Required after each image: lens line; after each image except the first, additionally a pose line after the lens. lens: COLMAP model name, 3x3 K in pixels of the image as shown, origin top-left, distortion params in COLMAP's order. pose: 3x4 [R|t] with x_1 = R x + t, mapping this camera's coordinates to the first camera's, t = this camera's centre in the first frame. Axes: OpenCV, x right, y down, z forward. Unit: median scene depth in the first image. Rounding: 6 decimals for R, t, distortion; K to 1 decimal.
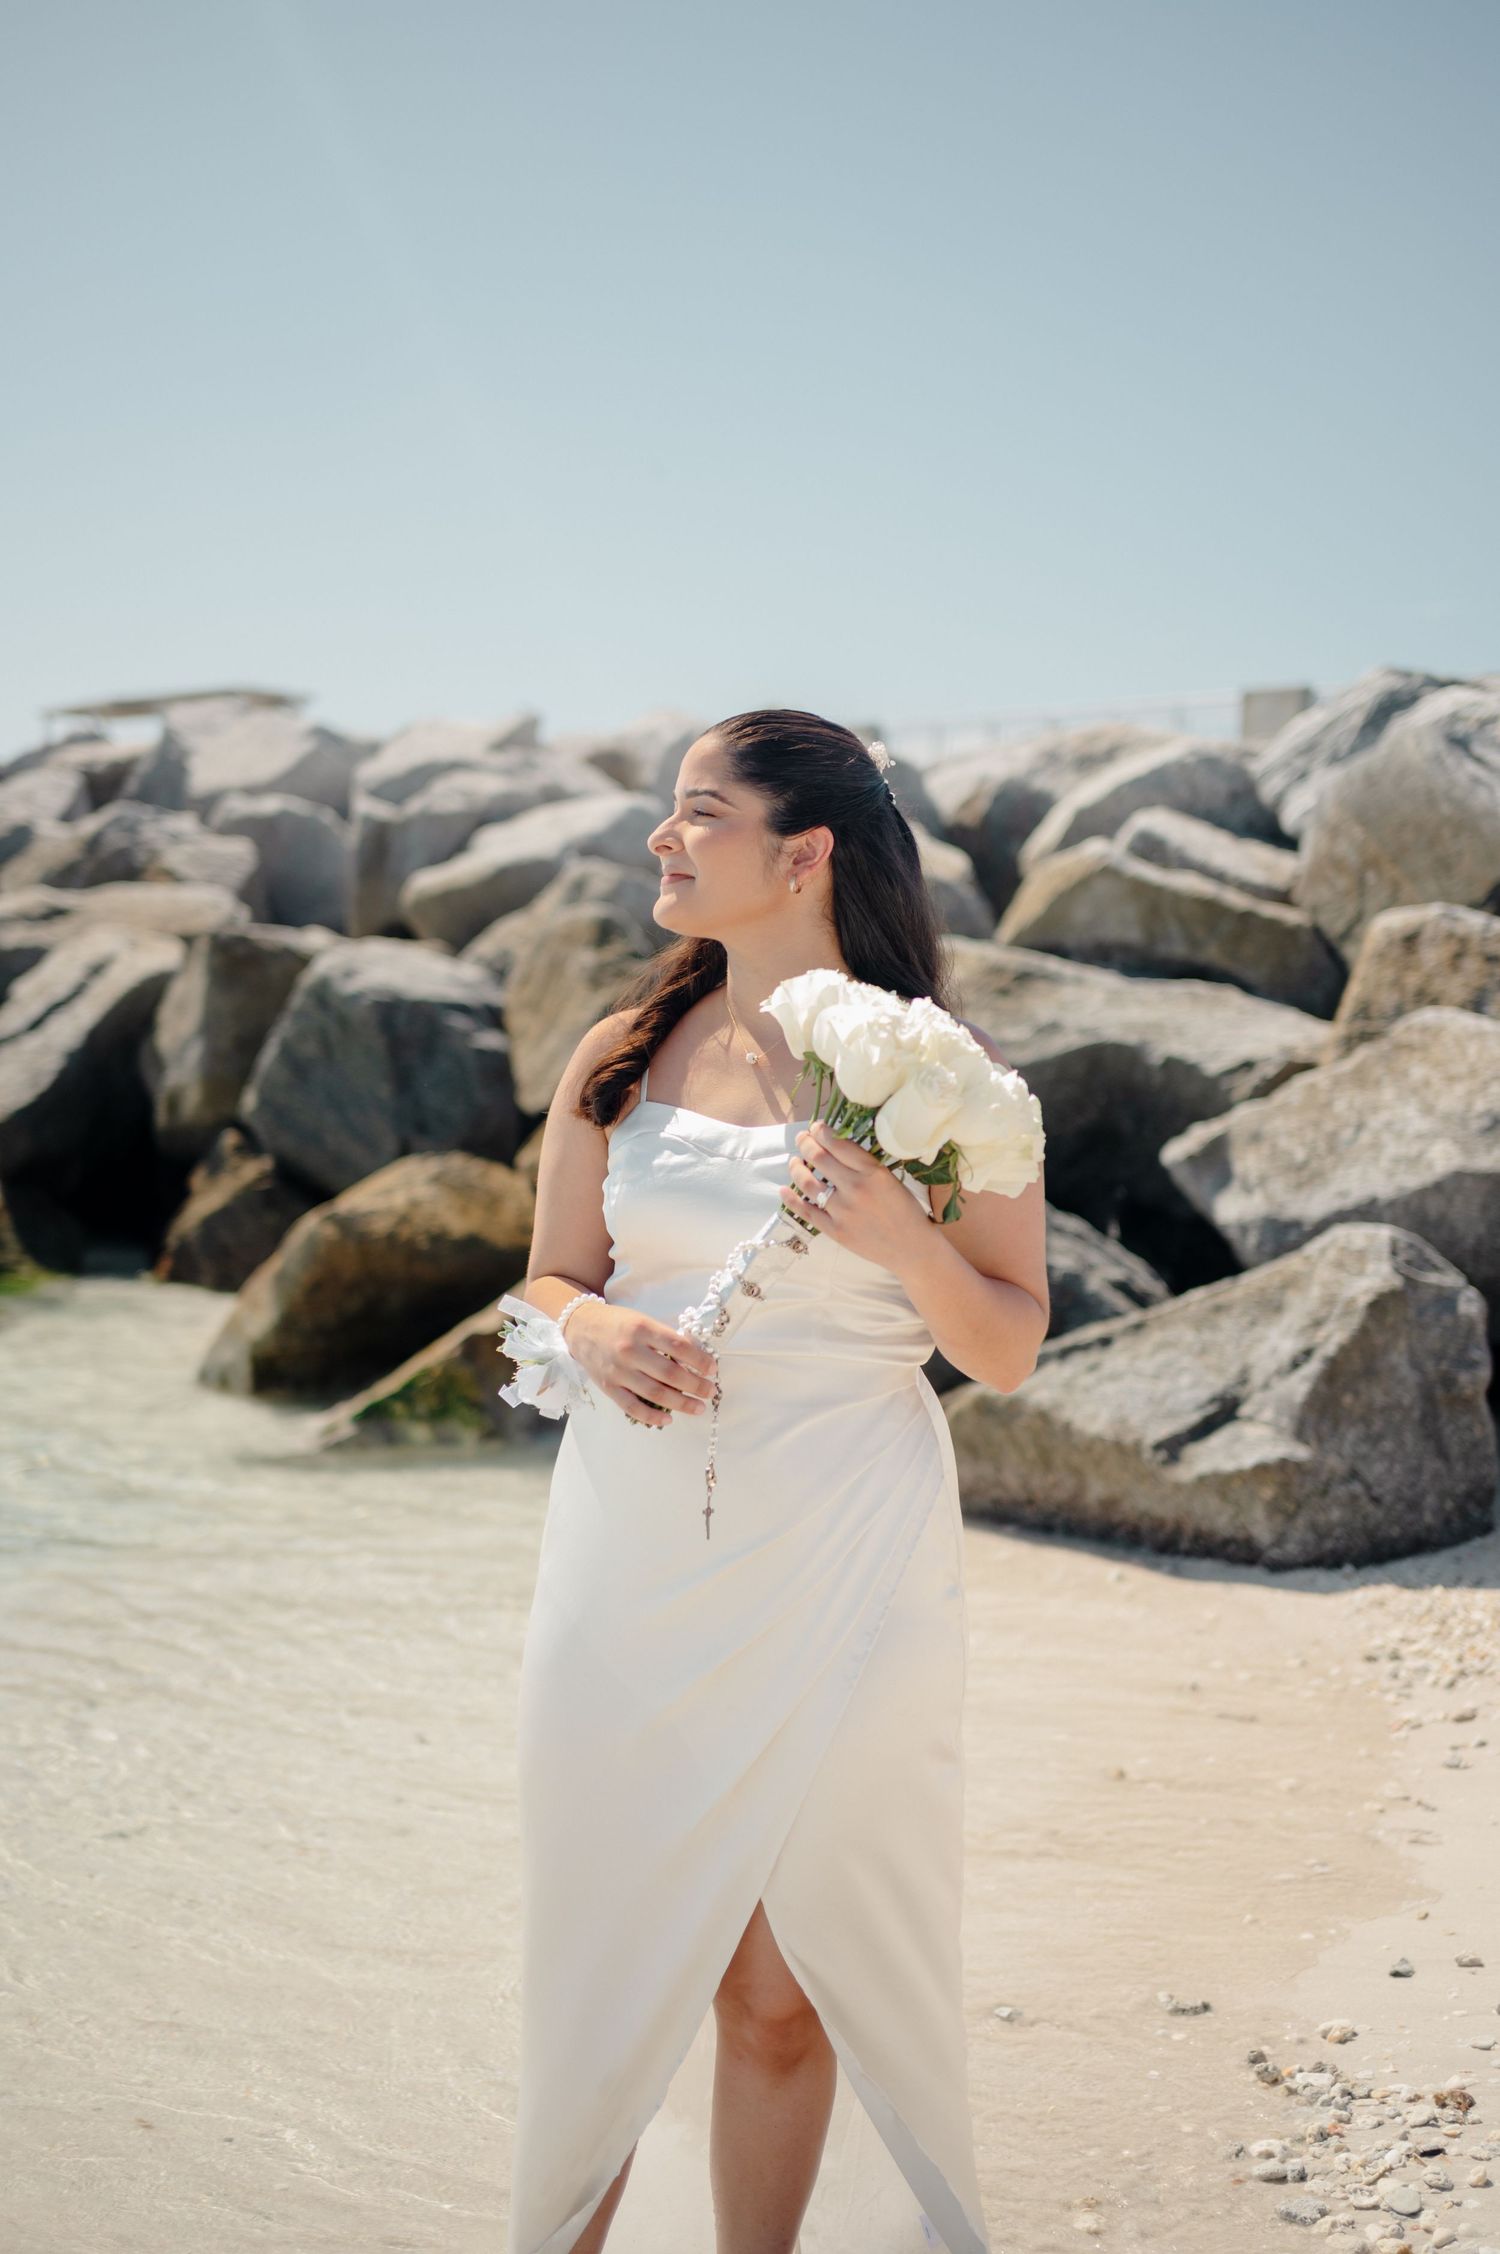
lens RADIAL K [[2421.7, 0, 702.8], [0, 2421.7, 1127.9], [0, 0, 1]] dist [0.012015, 0.025149]
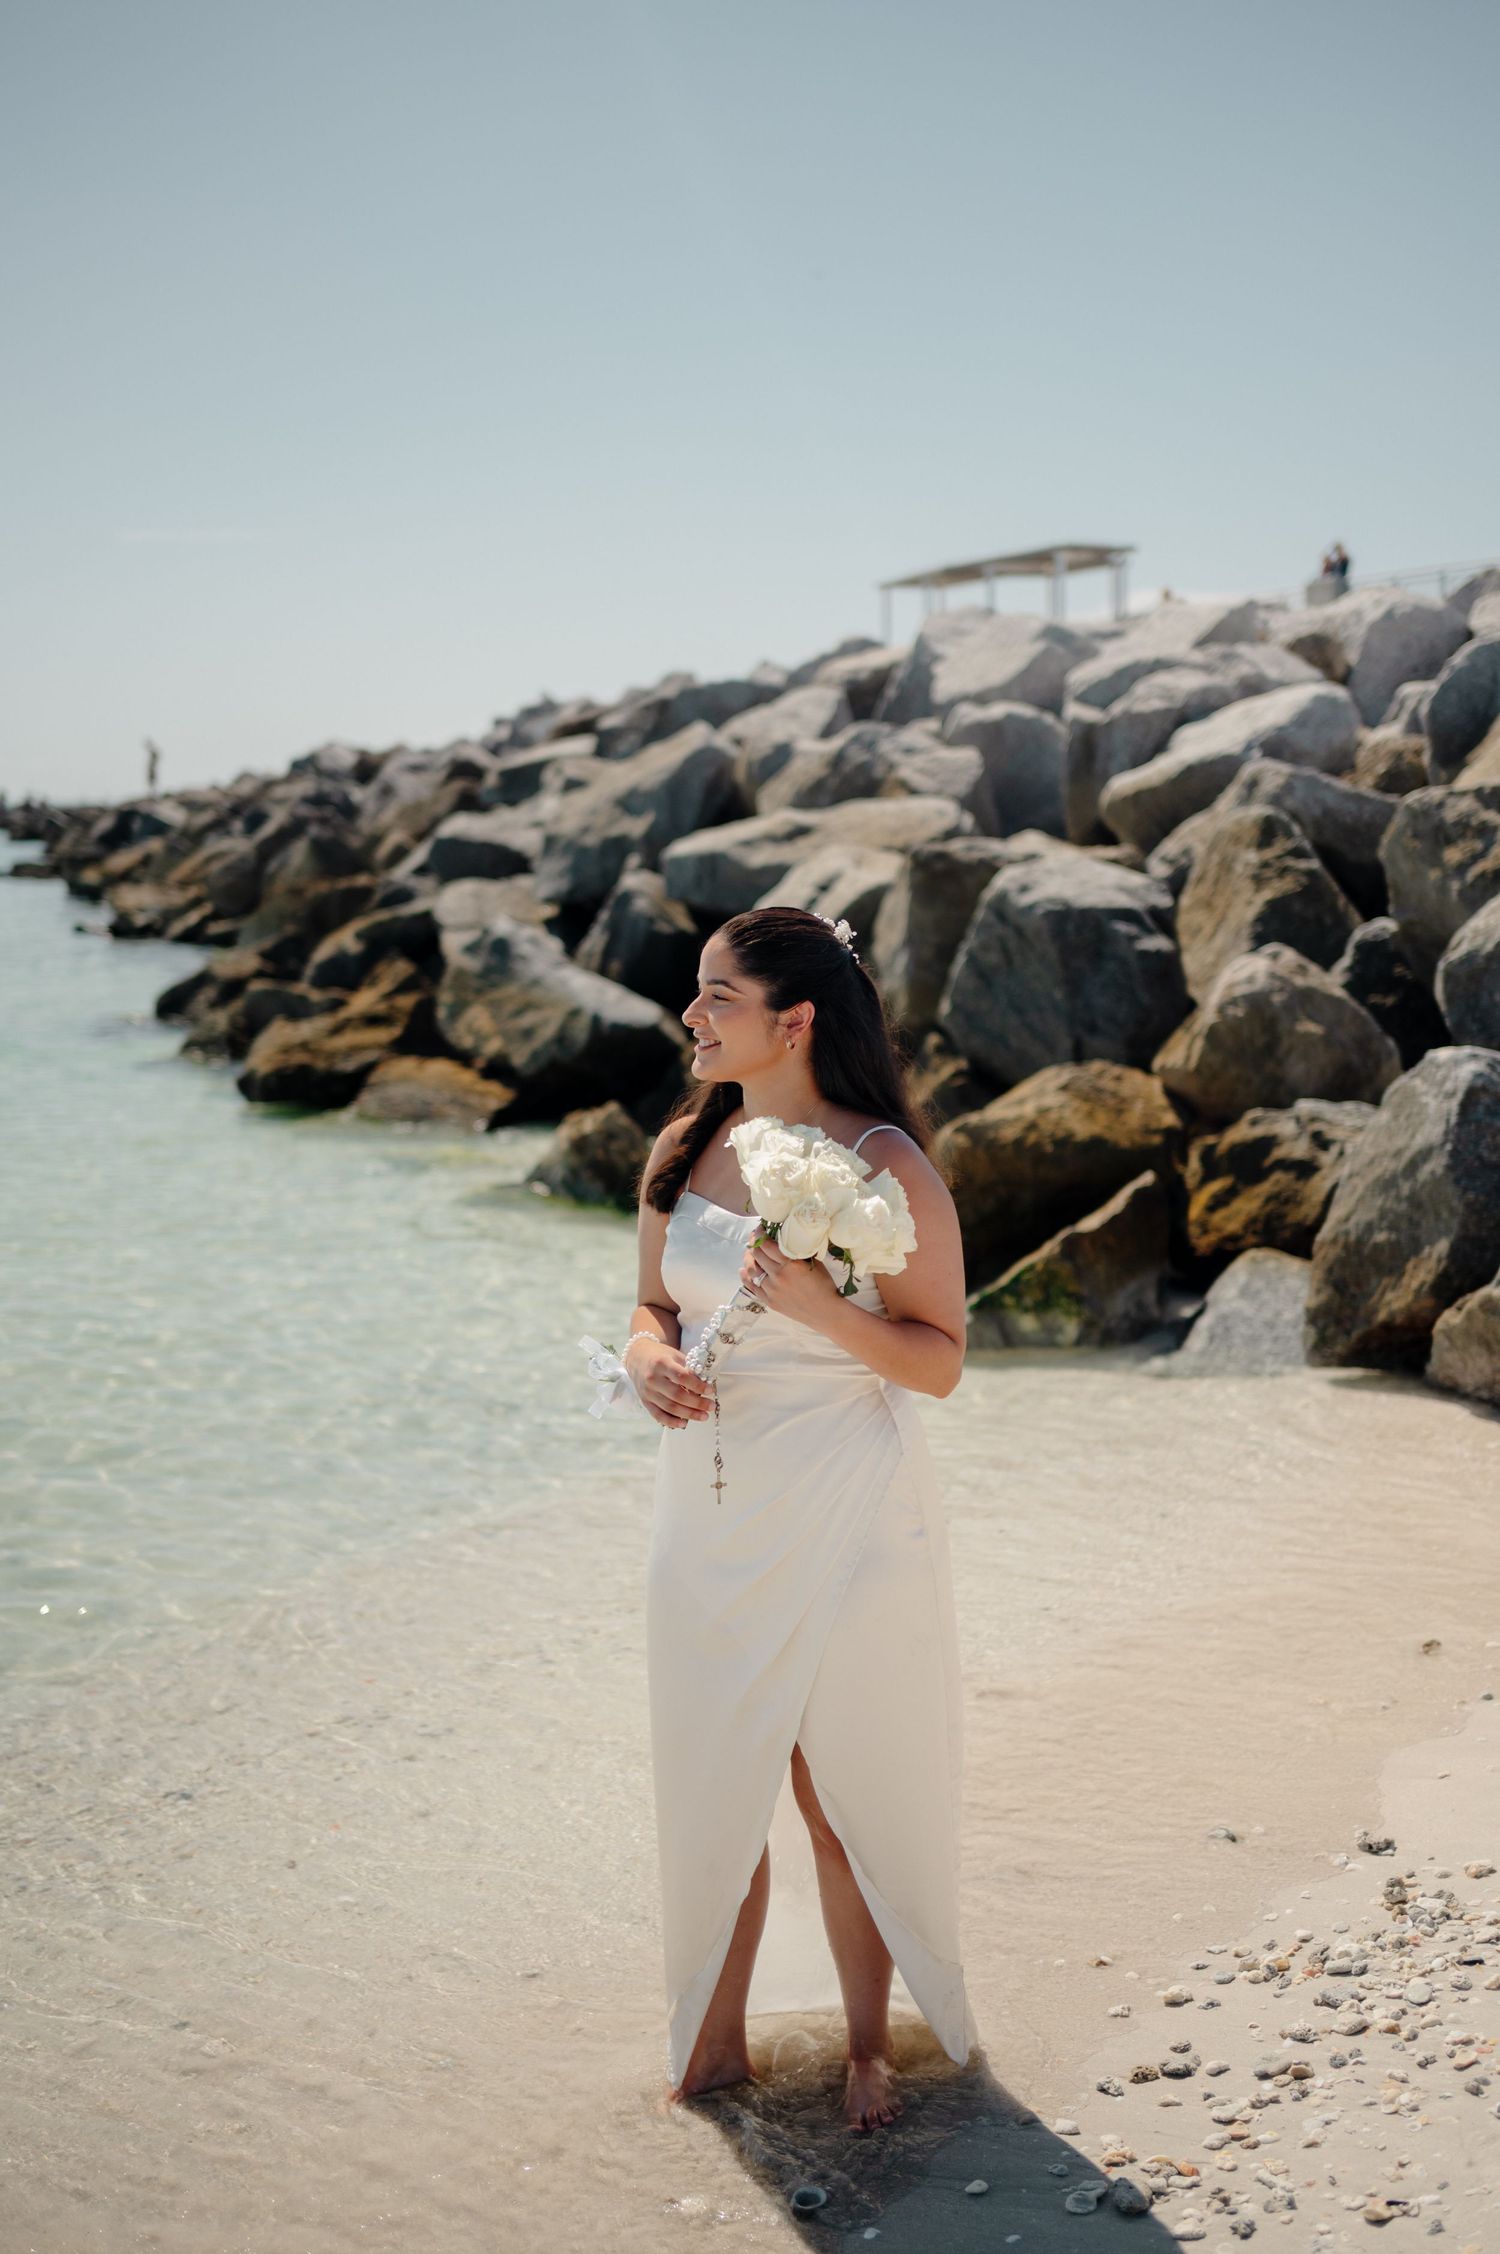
lens RADIAL K [[2409.6, 0, 851.2], [0, 2409.6, 1128.4], [0, 0, 1]] dist [-0.003601, -0.013222]
pose [[0.955720, -0.025483, -0.293173, 0.096019], [0.045691, 0.997012, 0.062288, -0.027113], [0.290710, -0.072925, 0.954028, -0.066924]]
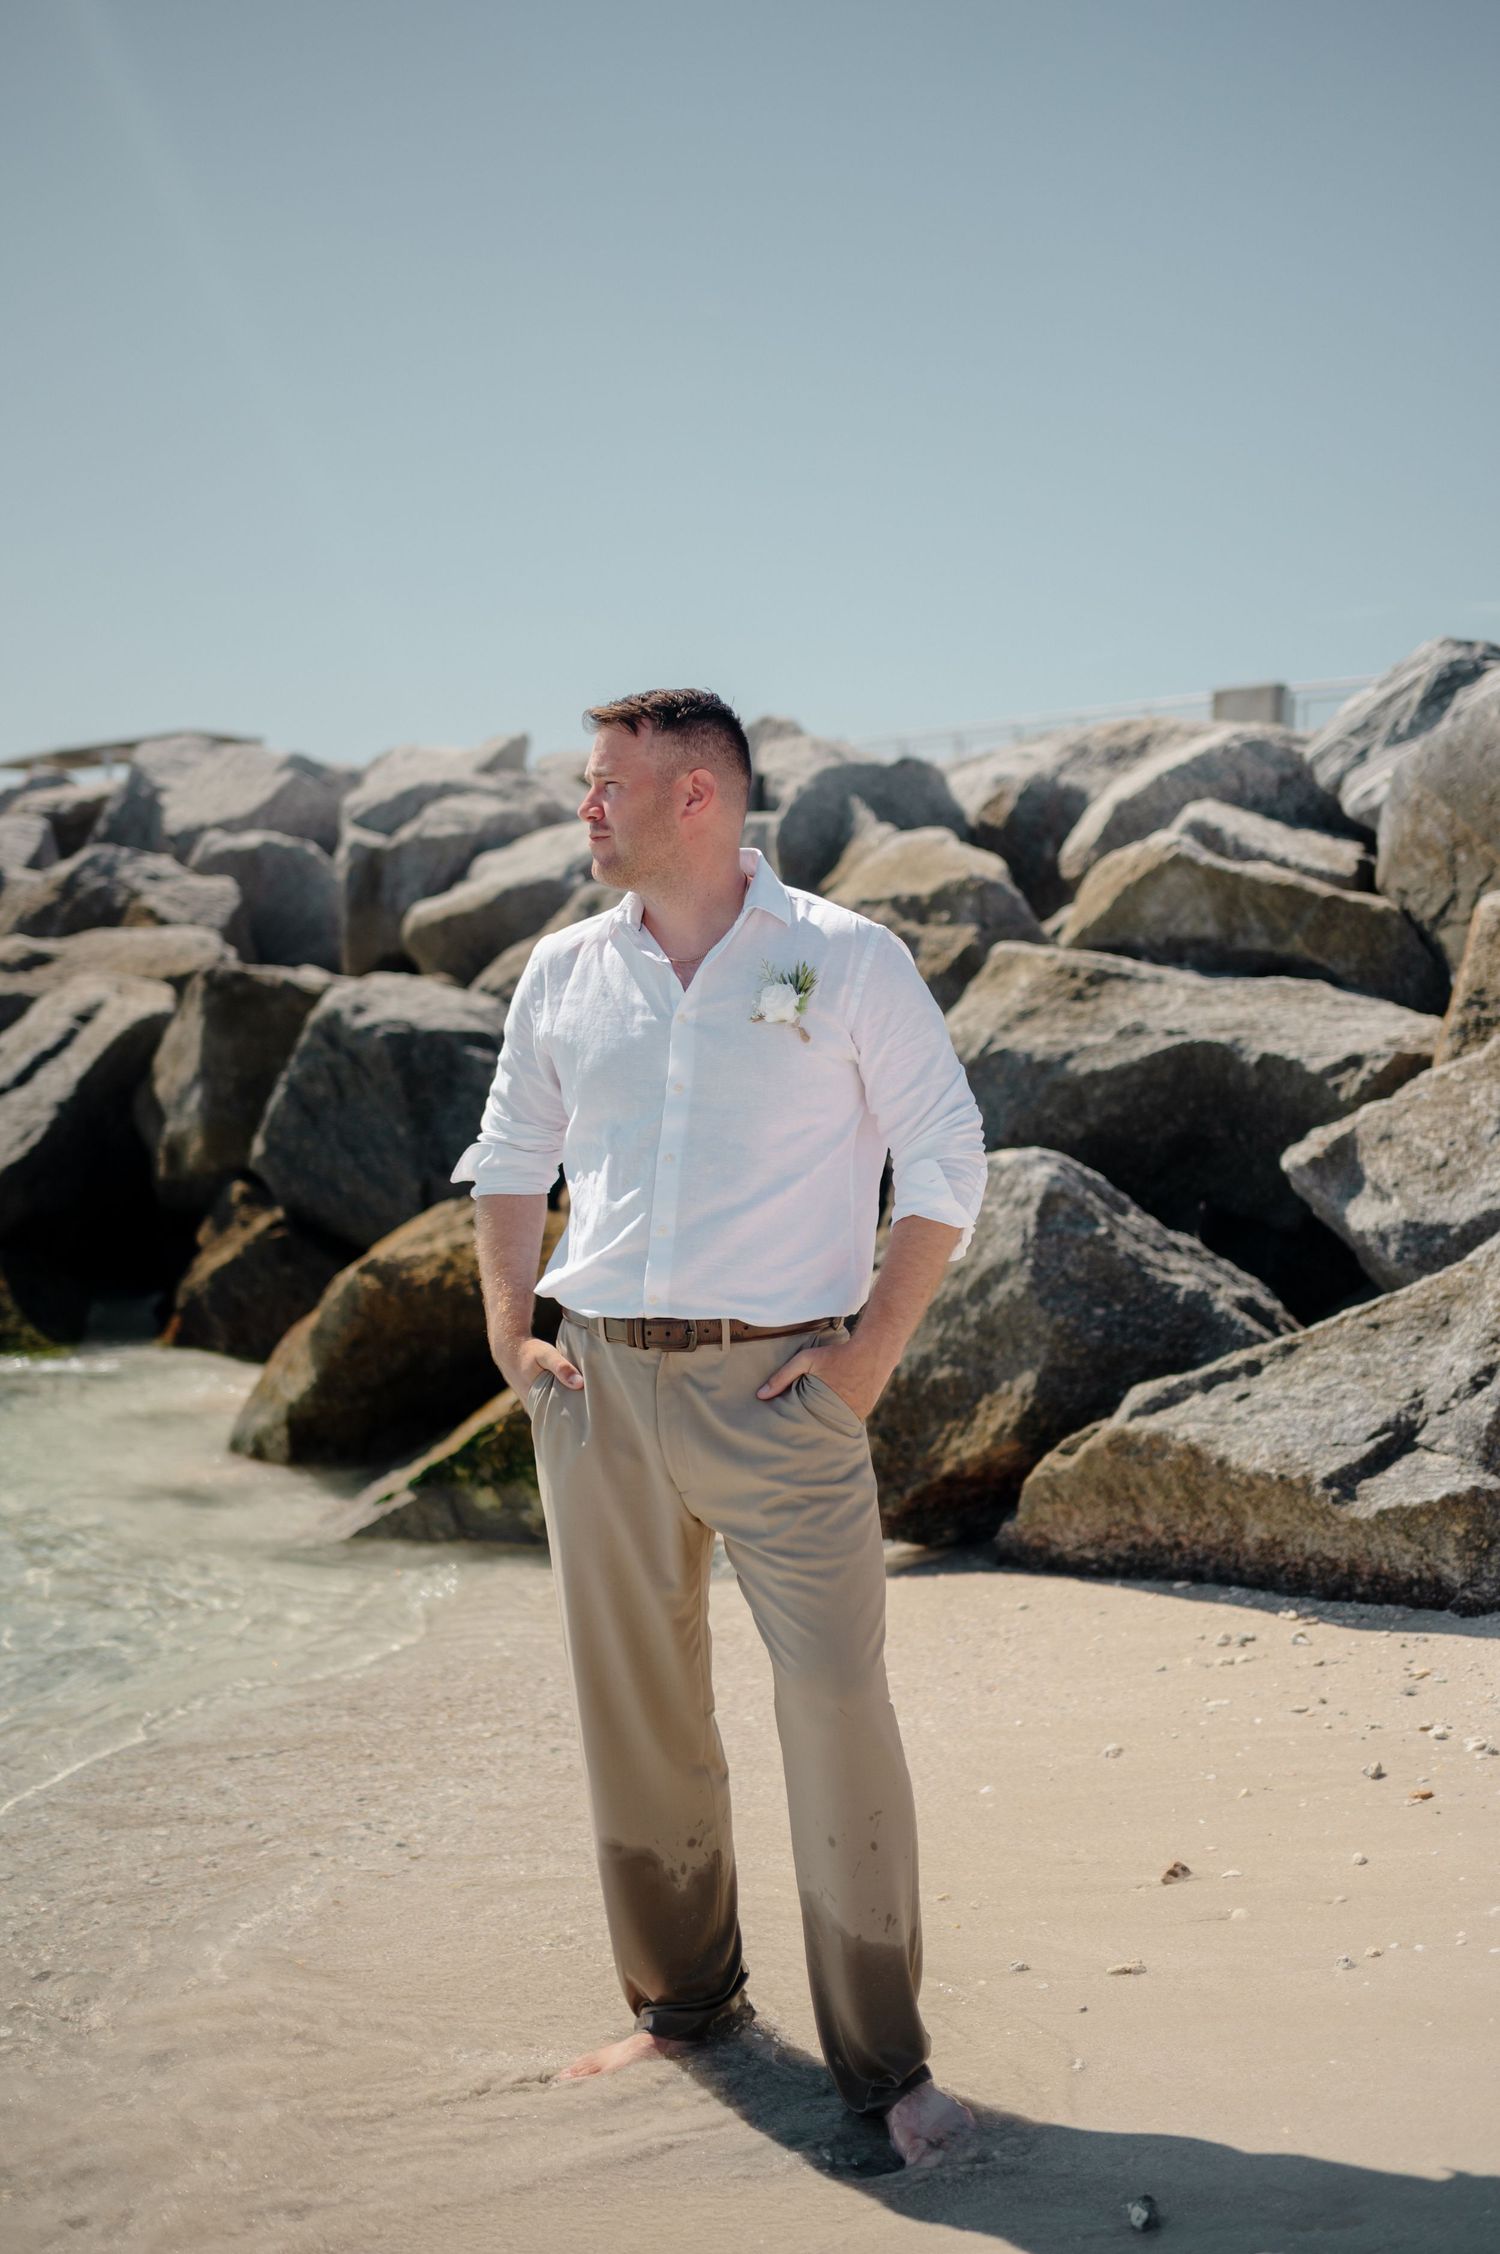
lens RADIAL K [[2420.0, 0, 706.0], [0, 2420.0, 1178.5], [0, 0, 1]] dist [0.003292, 0.014801]
pose [[0.998944, -0.042504, 0.017457, -0.030675], [0.042365, 0.999068, 0.008301, 0.000526], [-0.017794, -0.007552, 0.999813, 0.055551]]
